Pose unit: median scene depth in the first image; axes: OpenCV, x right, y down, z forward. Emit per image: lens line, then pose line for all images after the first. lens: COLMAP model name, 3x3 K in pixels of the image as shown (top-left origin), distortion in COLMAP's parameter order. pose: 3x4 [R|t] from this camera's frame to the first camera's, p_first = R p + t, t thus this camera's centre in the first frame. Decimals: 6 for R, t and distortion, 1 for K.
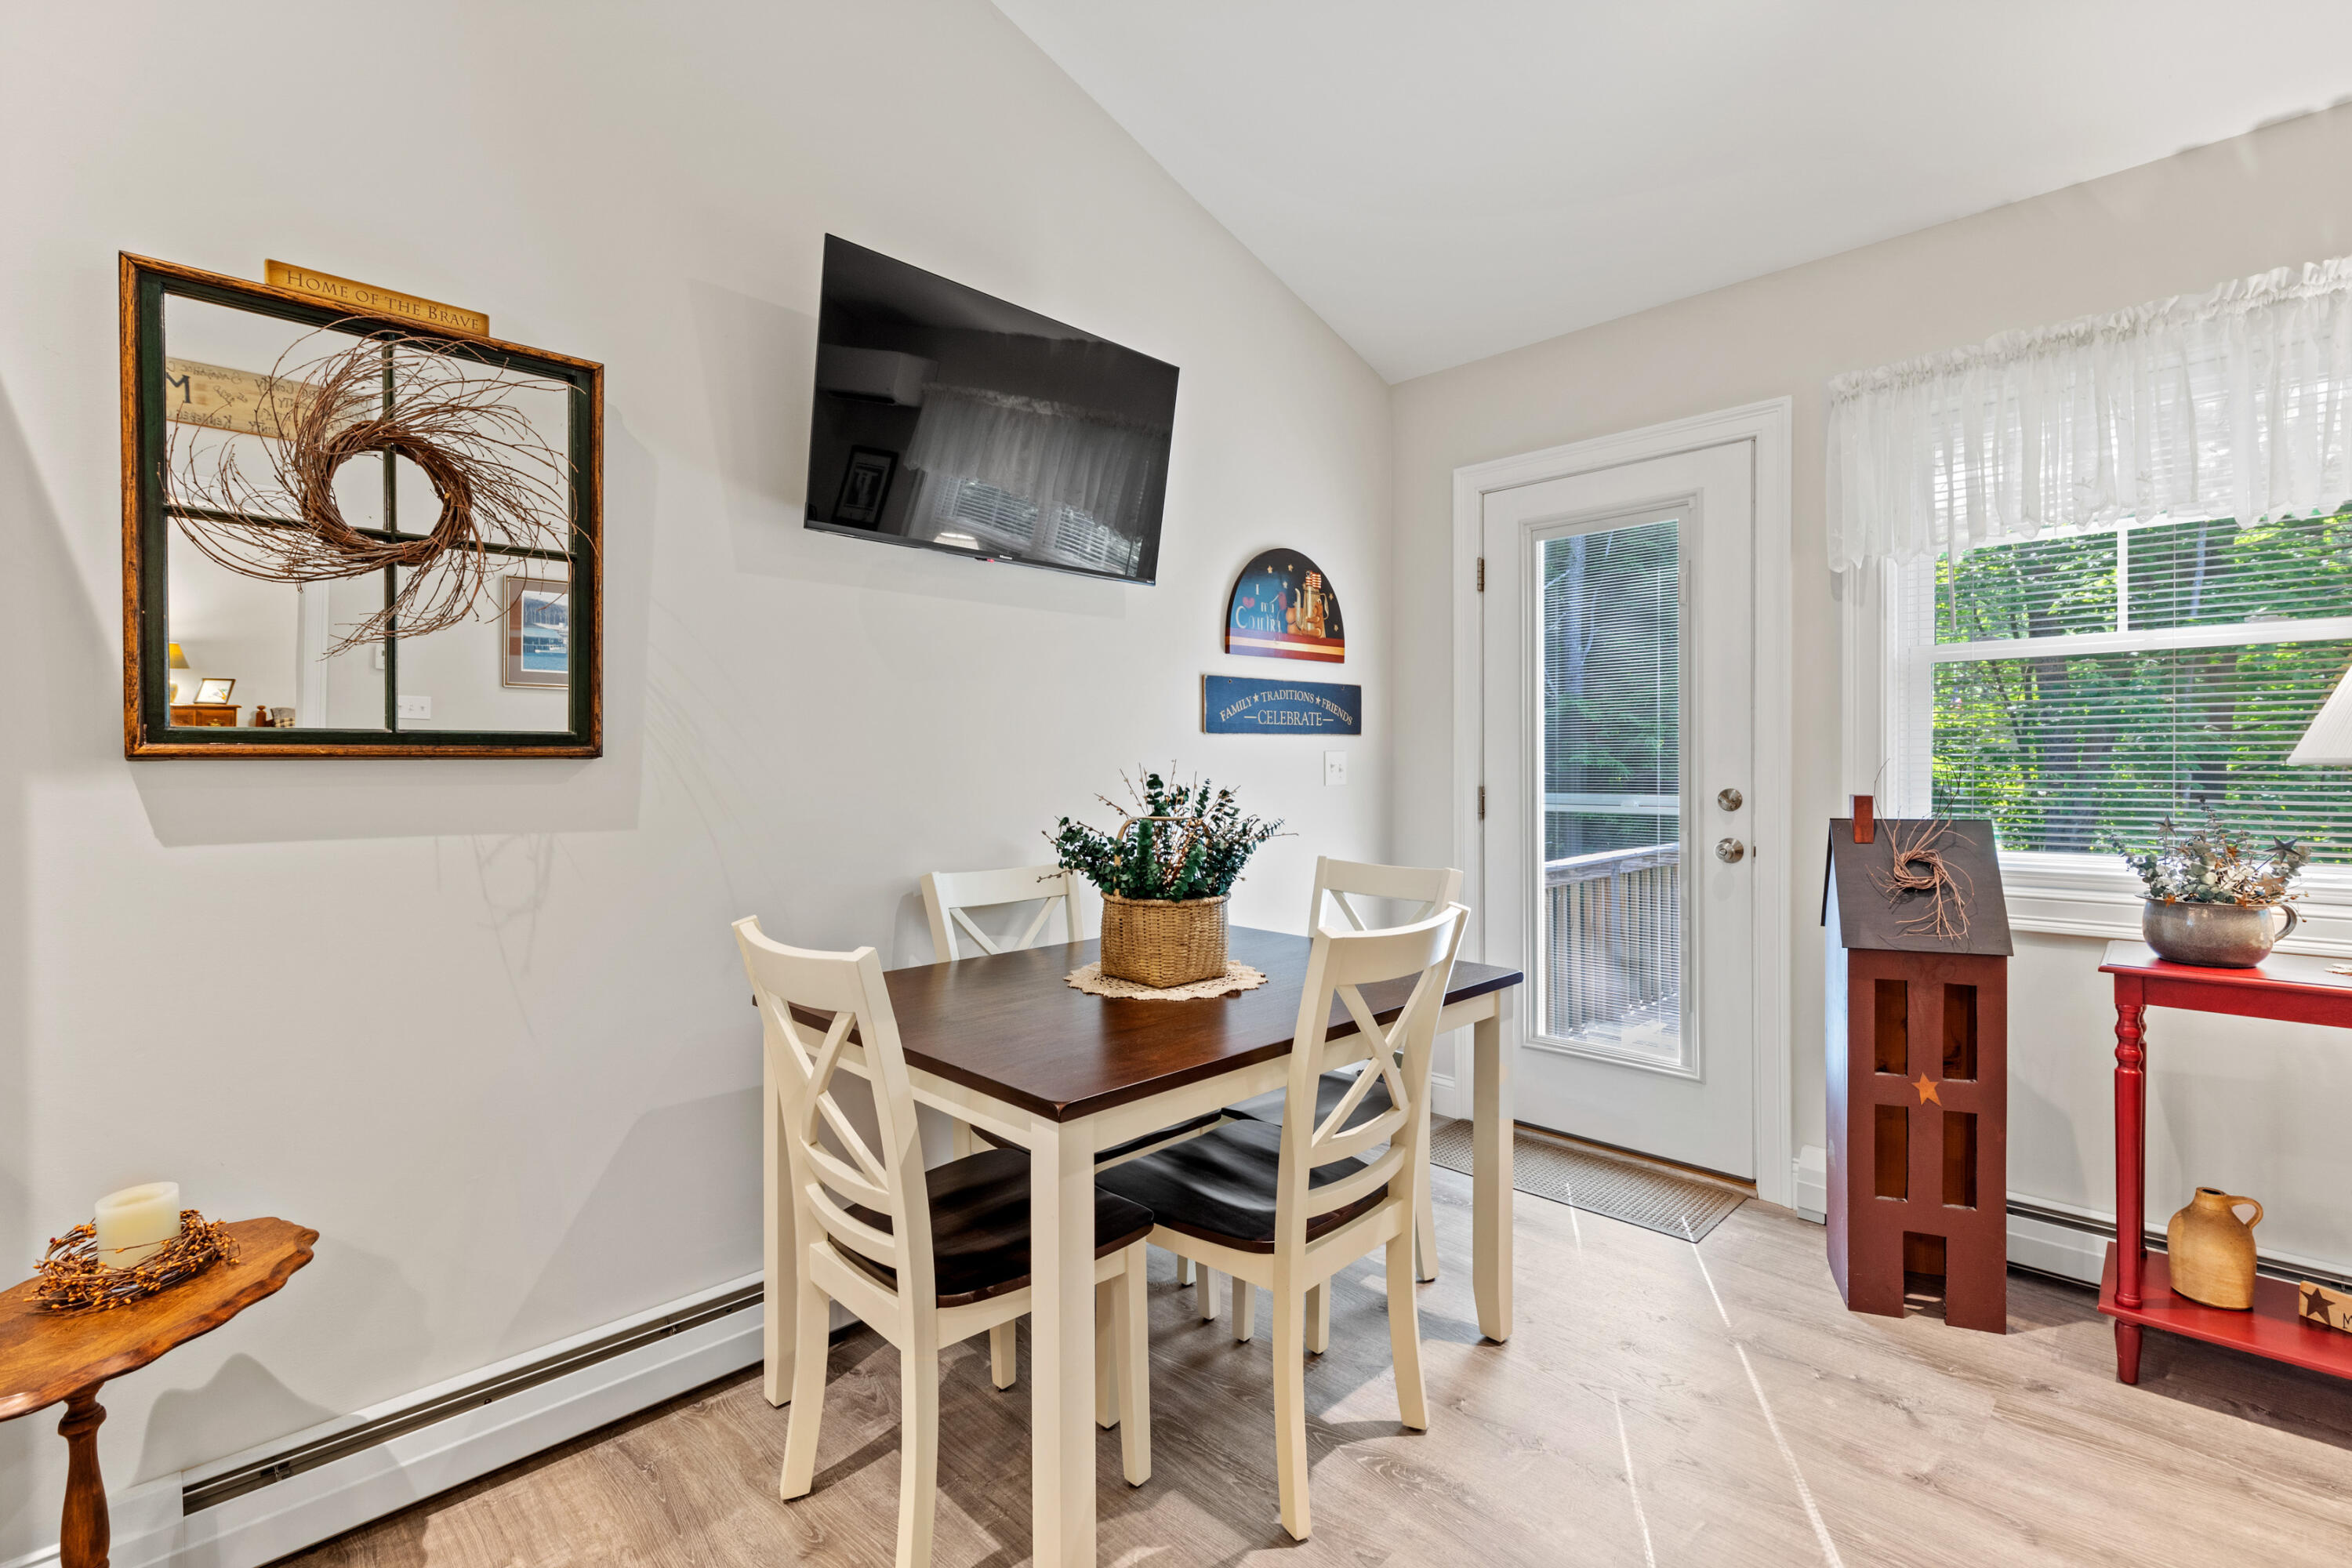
lens RADIAL K [[1068.3, 0, 1204.4], [0, 1068.3, 766.9], [0, 0, 1]] dist [0.009734, -0.002096]
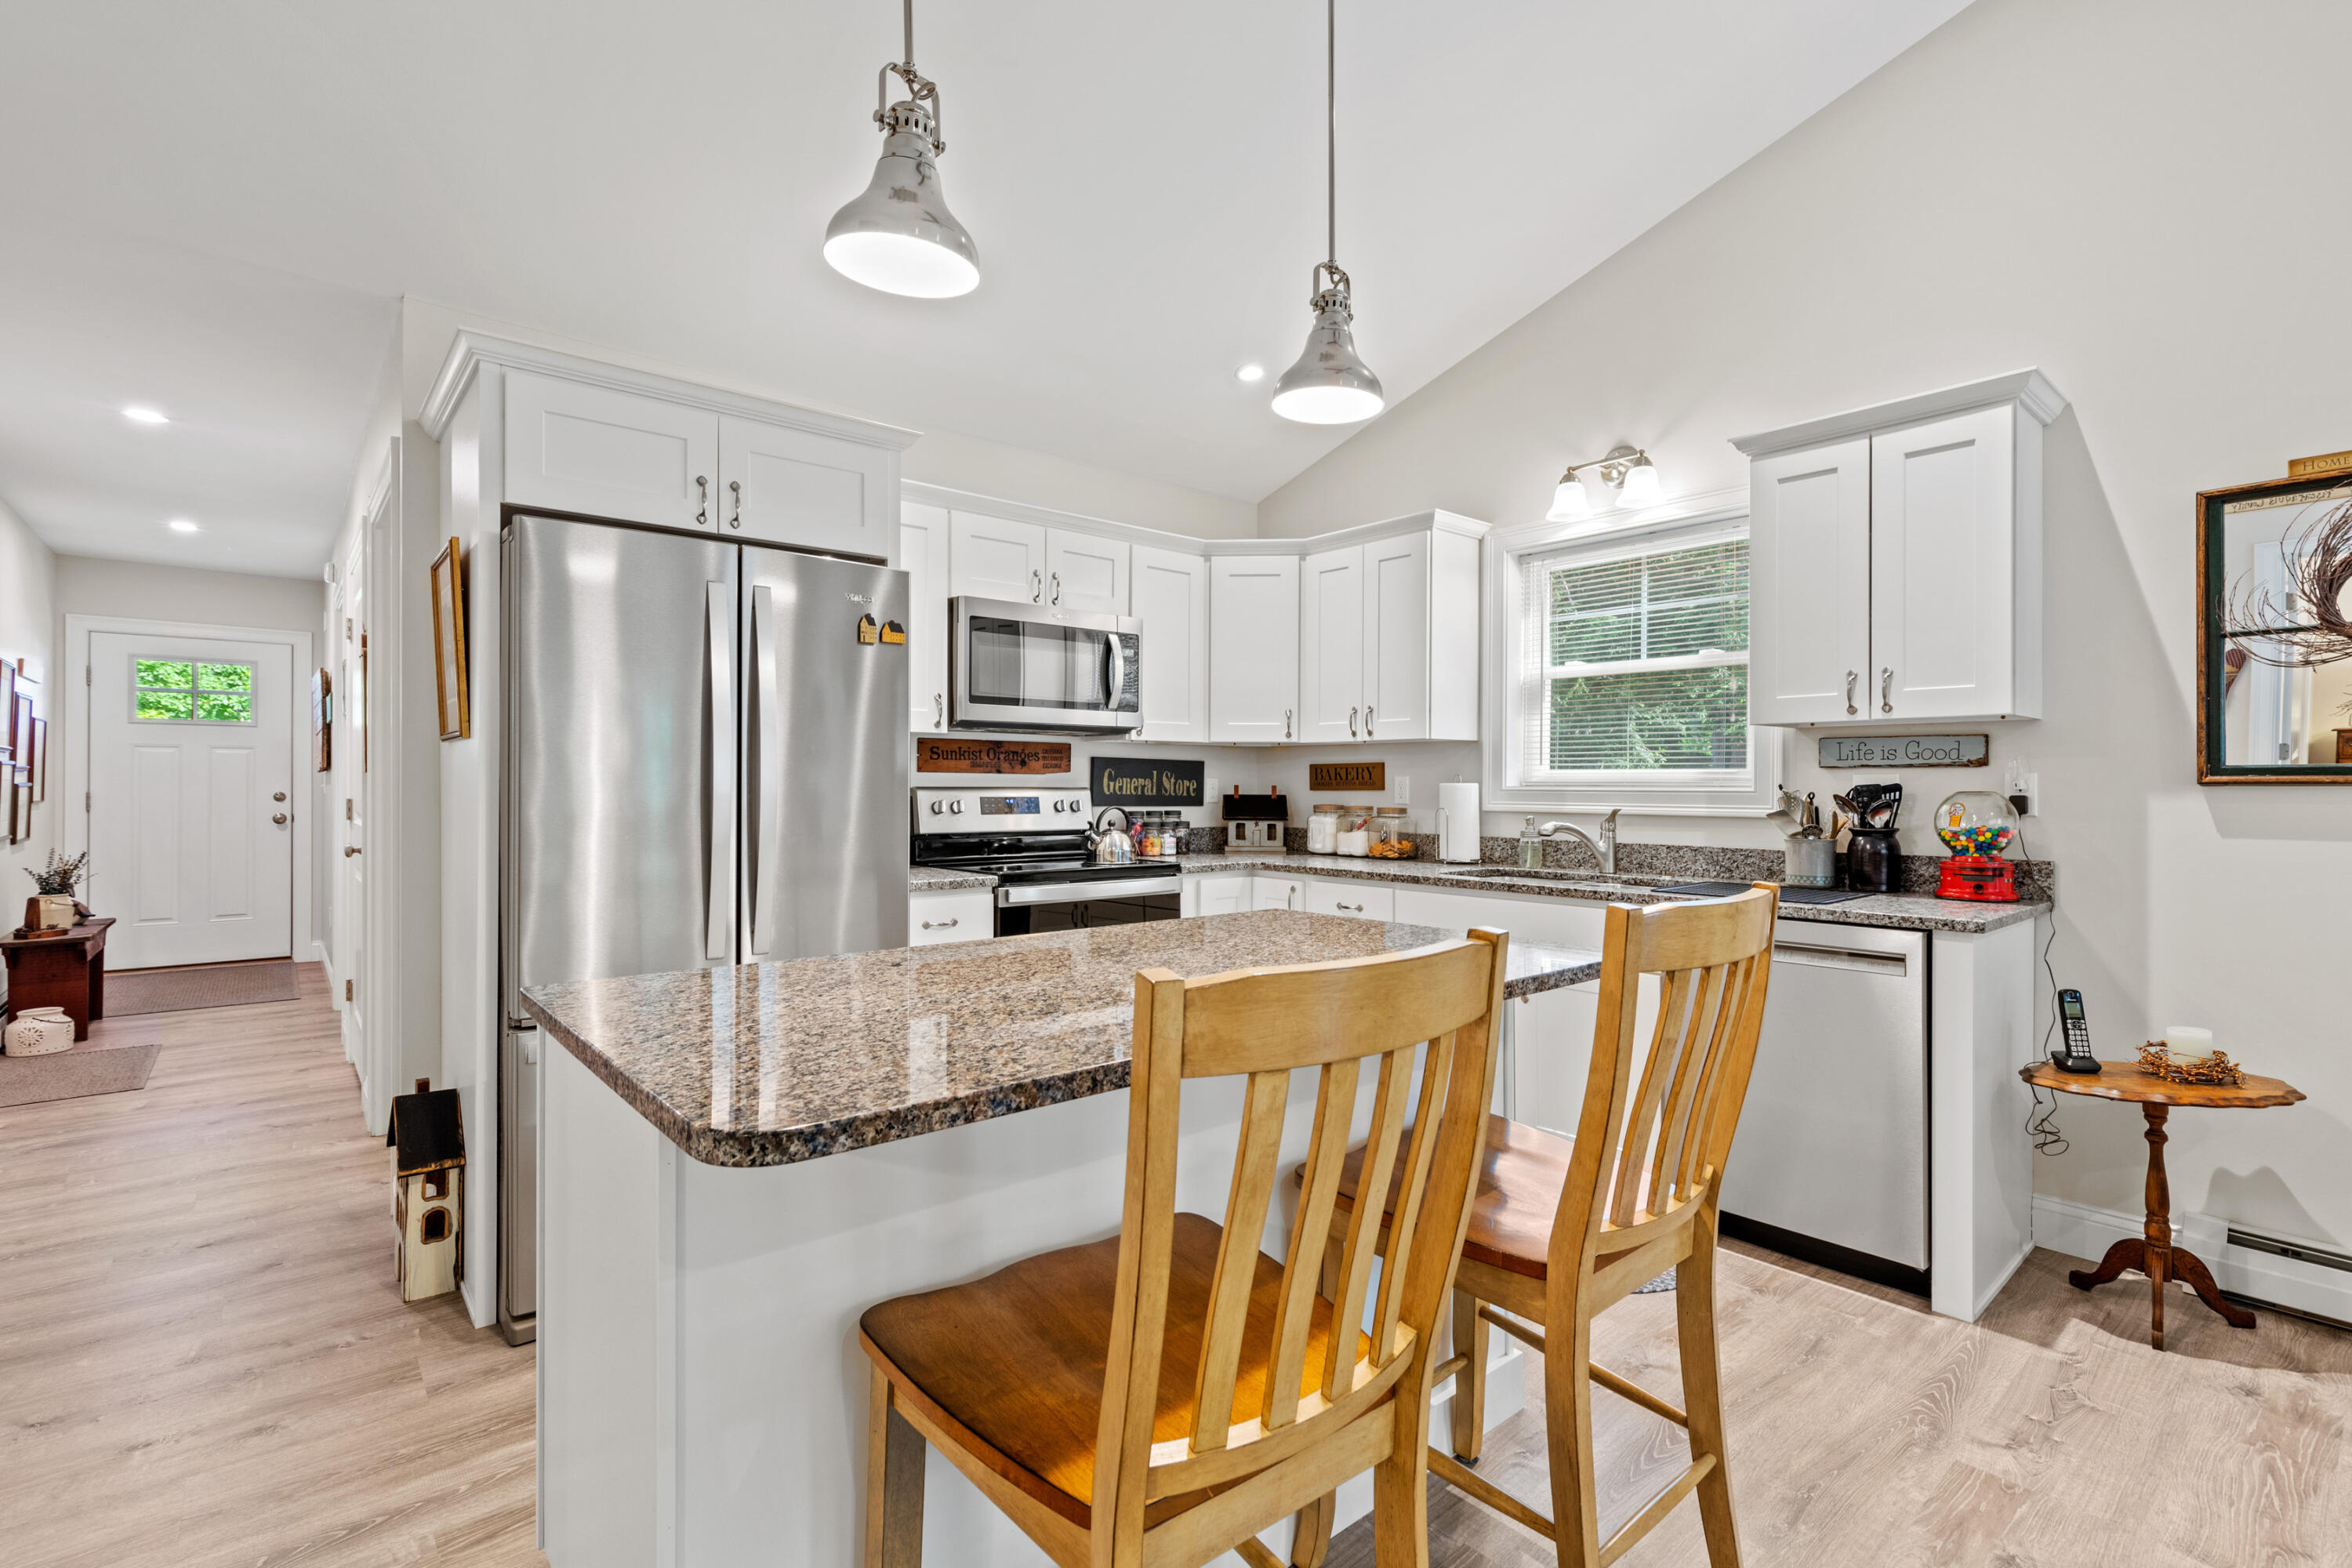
lens RADIAL K [[1068.3, 0, 1182.7], [0, 1068.3, 785.0], [0, 0, 1]] dist [0.009734, -0.002096]
pose [[-0.092978, 0.003215, -0.995663, 0.586669], [-0.006169, 0.999974, 0.003805, -0.002754], [0.995649, 0.006496, -0.092956, -0.310366]]
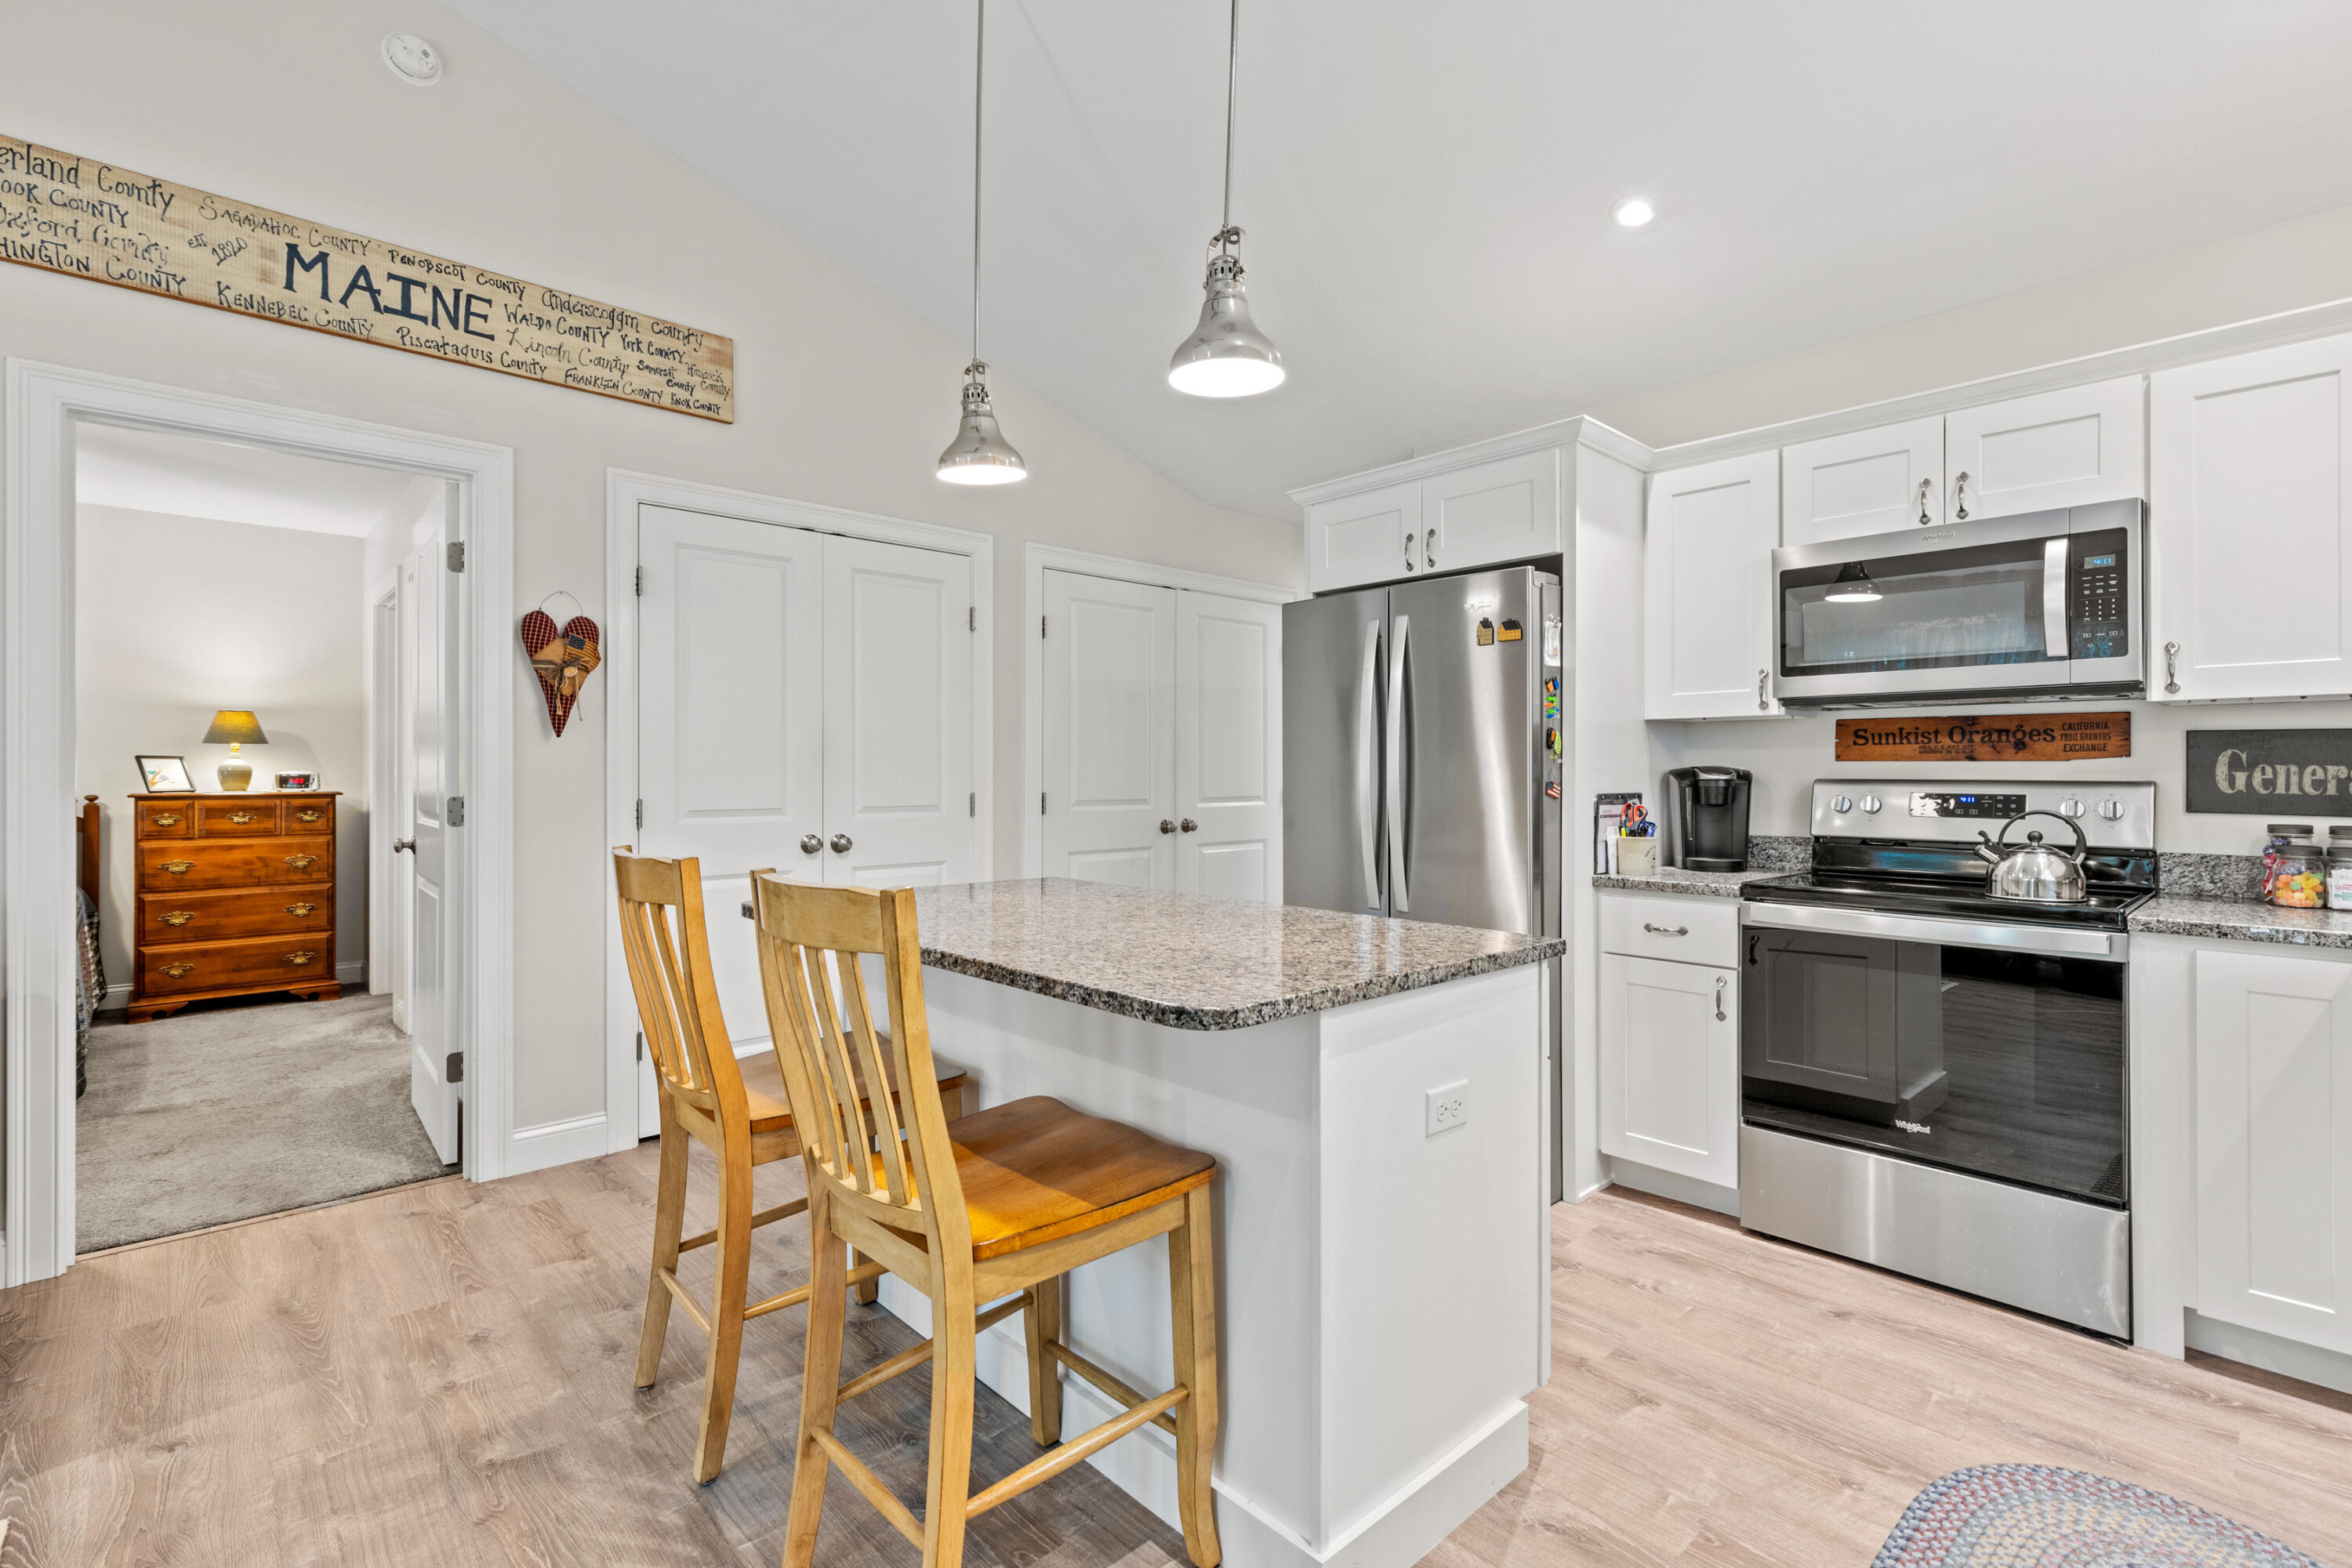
lens RADIAL K [[1068.3, 0, 1205.5], [0, 1068.3, 771.9], [0, 0, 1]] dist [0.009734, -0.002096]
pose [[-0.999467, 0.001500, 0.032619, -0.338716], [0.001531, 0.999998, 0.000908, -0.002881], [-0.032617, 0.000958, -0.999467, 0.594866]]
